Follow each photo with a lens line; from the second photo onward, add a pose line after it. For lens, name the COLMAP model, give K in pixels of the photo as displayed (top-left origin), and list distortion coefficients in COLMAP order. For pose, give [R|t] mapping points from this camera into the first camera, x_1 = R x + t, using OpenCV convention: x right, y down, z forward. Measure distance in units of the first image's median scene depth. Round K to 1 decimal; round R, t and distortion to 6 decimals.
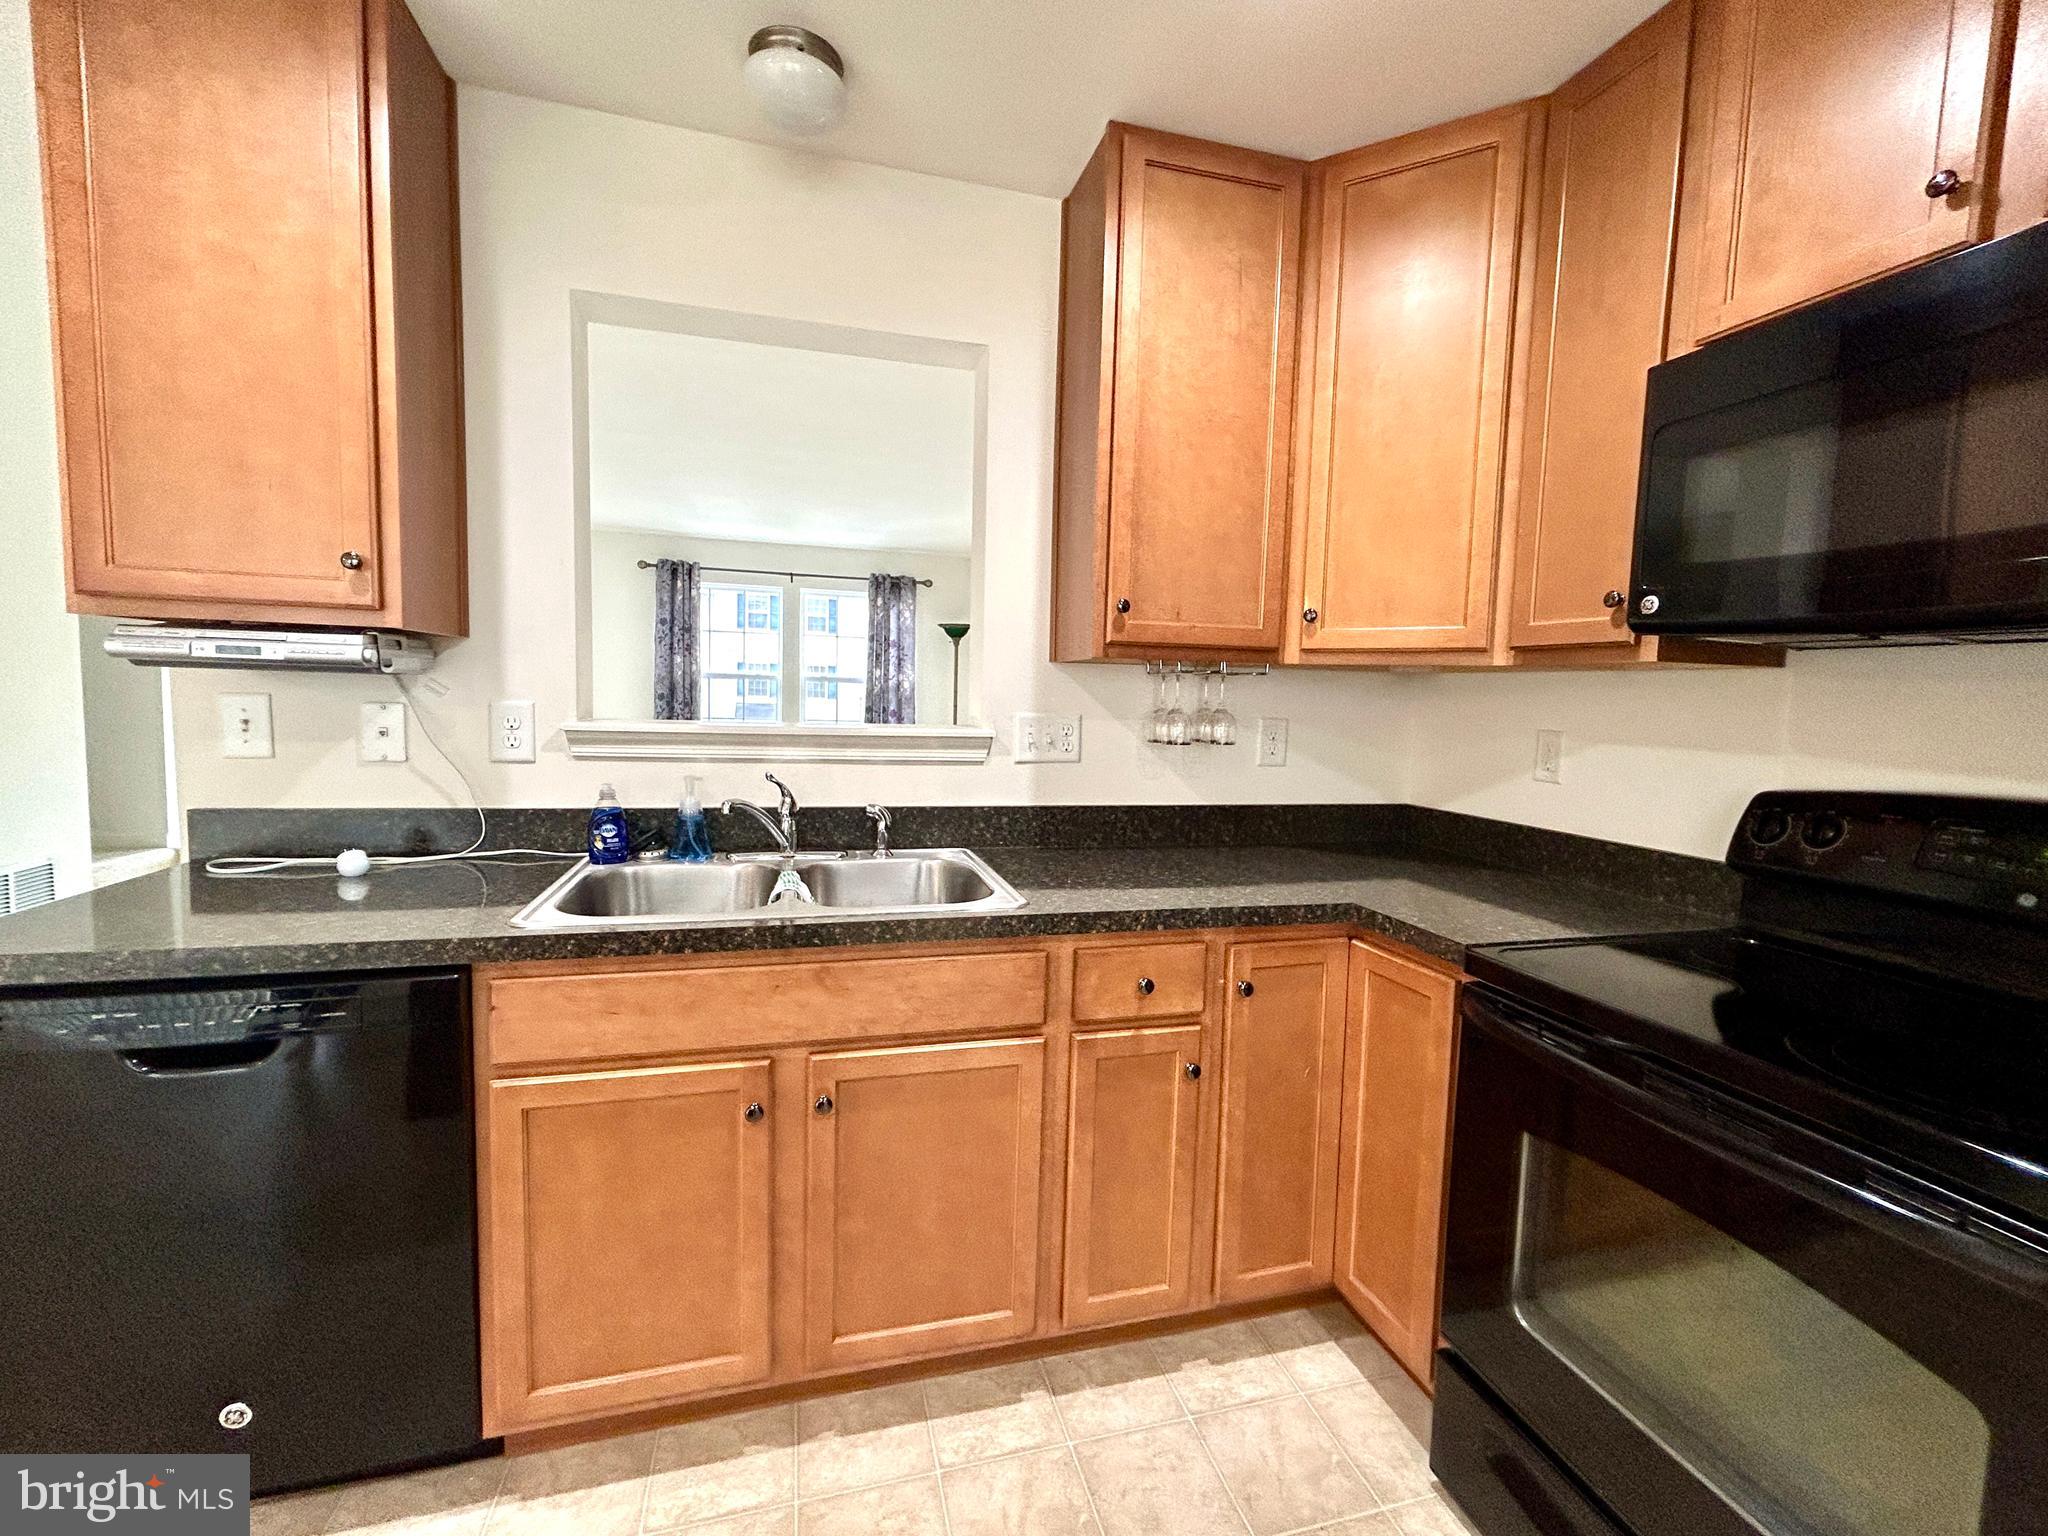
lens RADIAL K [[852.7, 0, 1028.4], [0, 852.7, 766.6], [0, 0, 1]] dist [-0.001756, 0.001443]
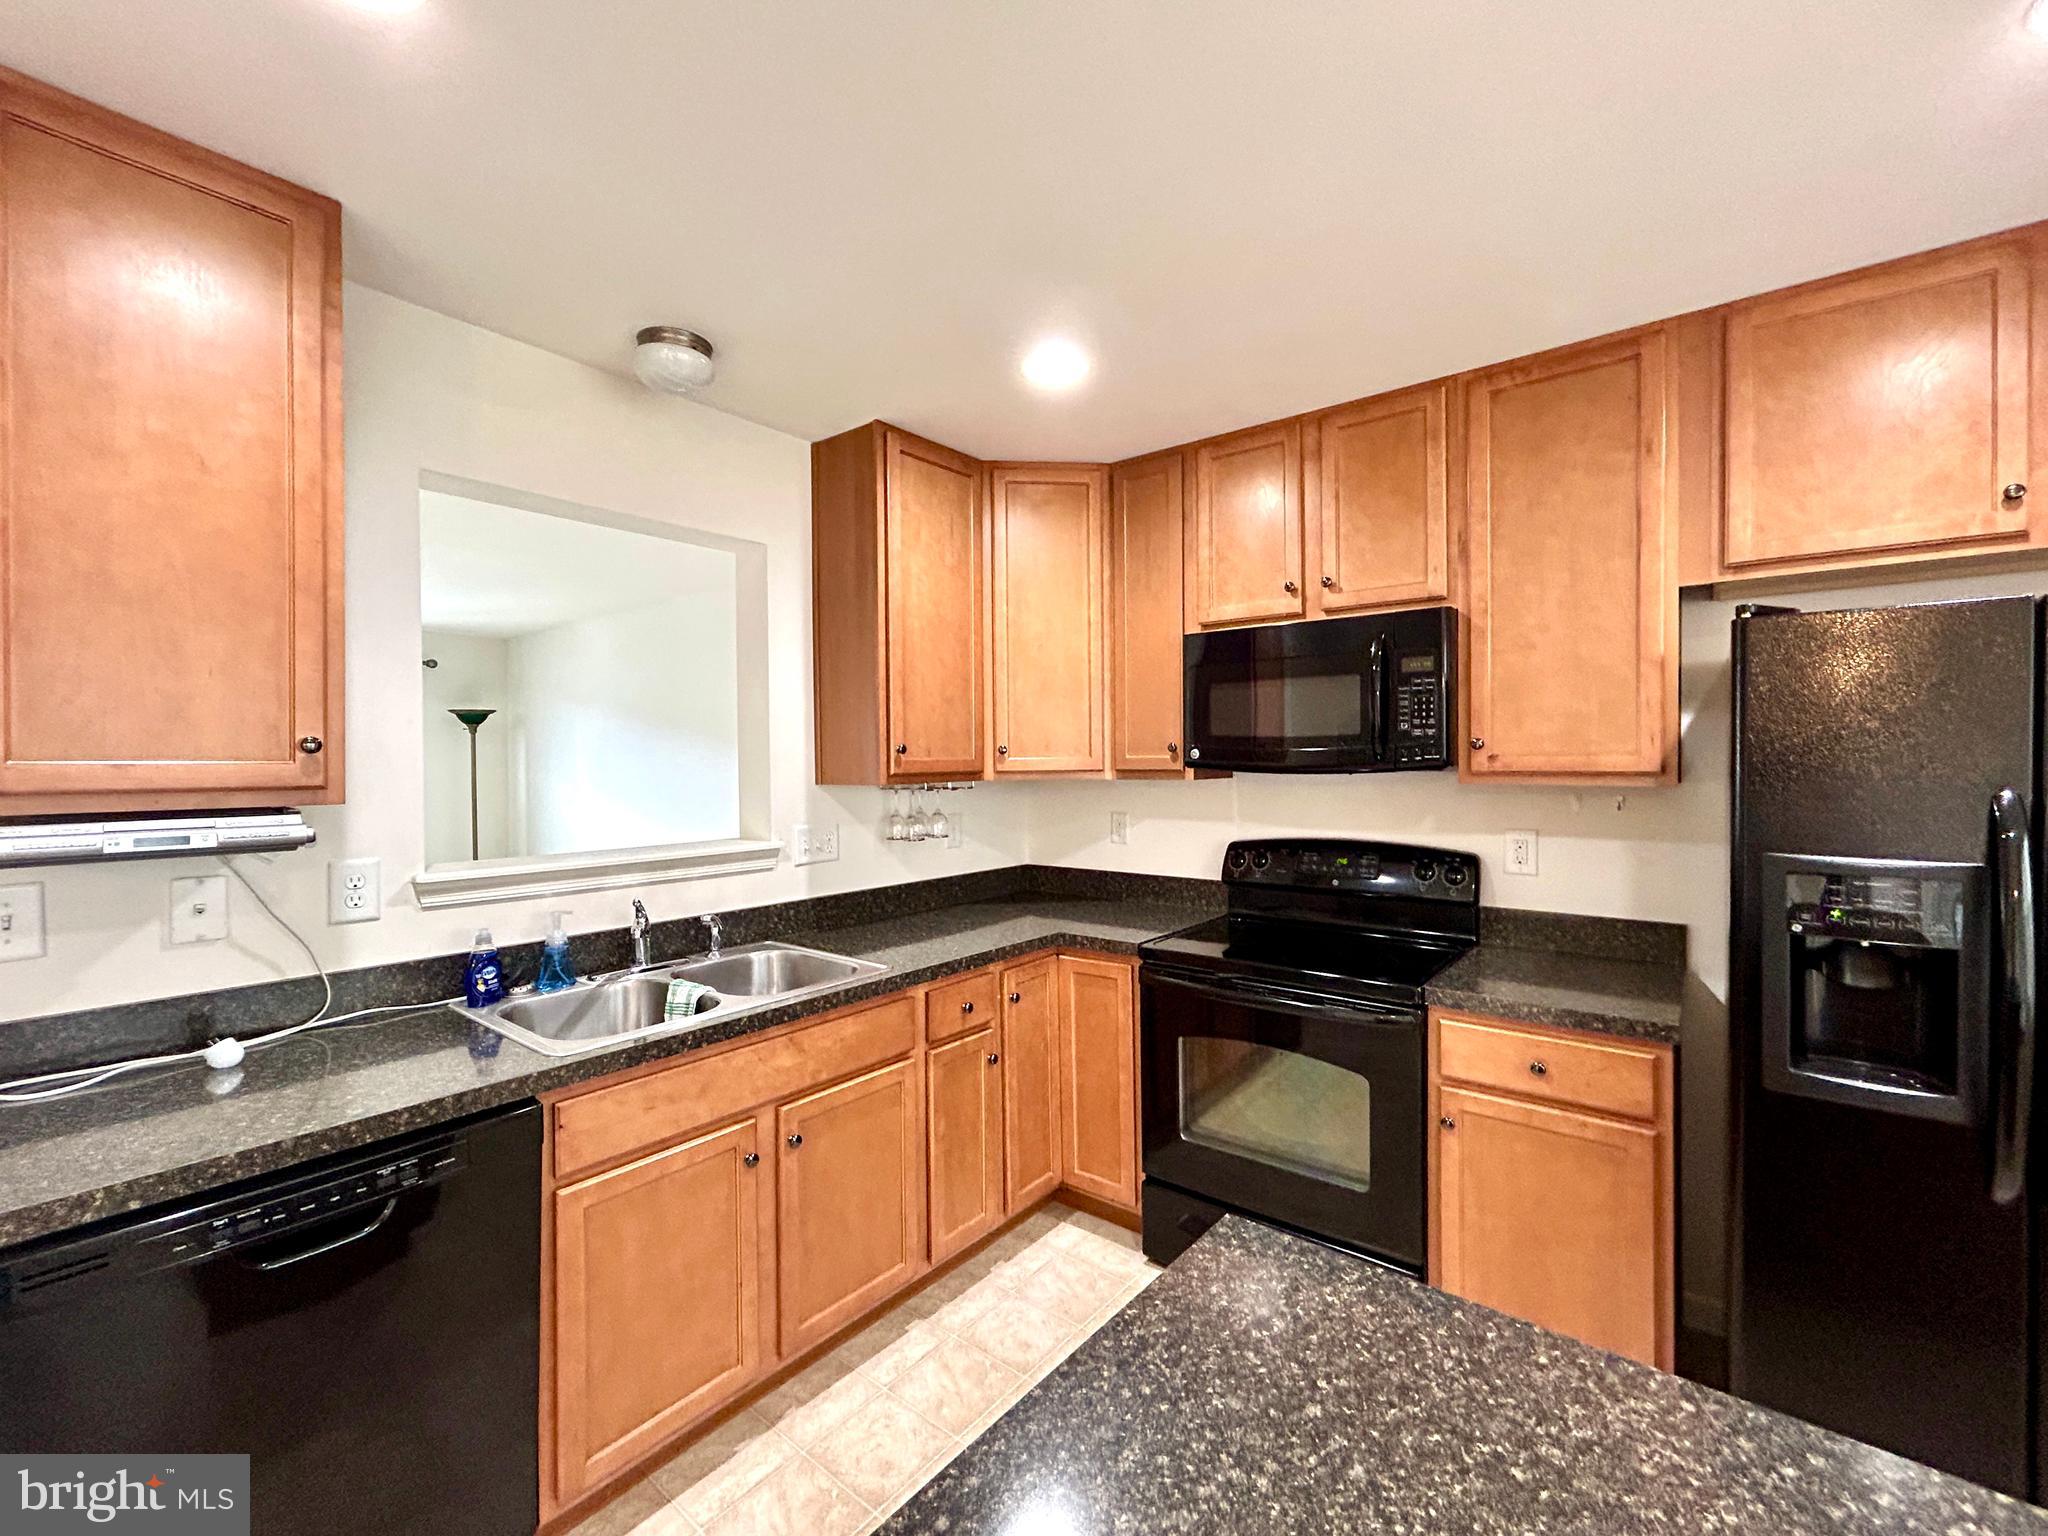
lens RADIAL K [[852.7, 0, 1024.4], [0, 852.7, 766.6], [0, 0, 1]] dist [-0.001756, 0.001443]
pose [[0.809603, -0.038927, 0.585686, -0.606323], [0.079814, 0.995832, -0.044141, -0.086908], [-0.581527, 0.082483, 0.809335, -0.291891]]
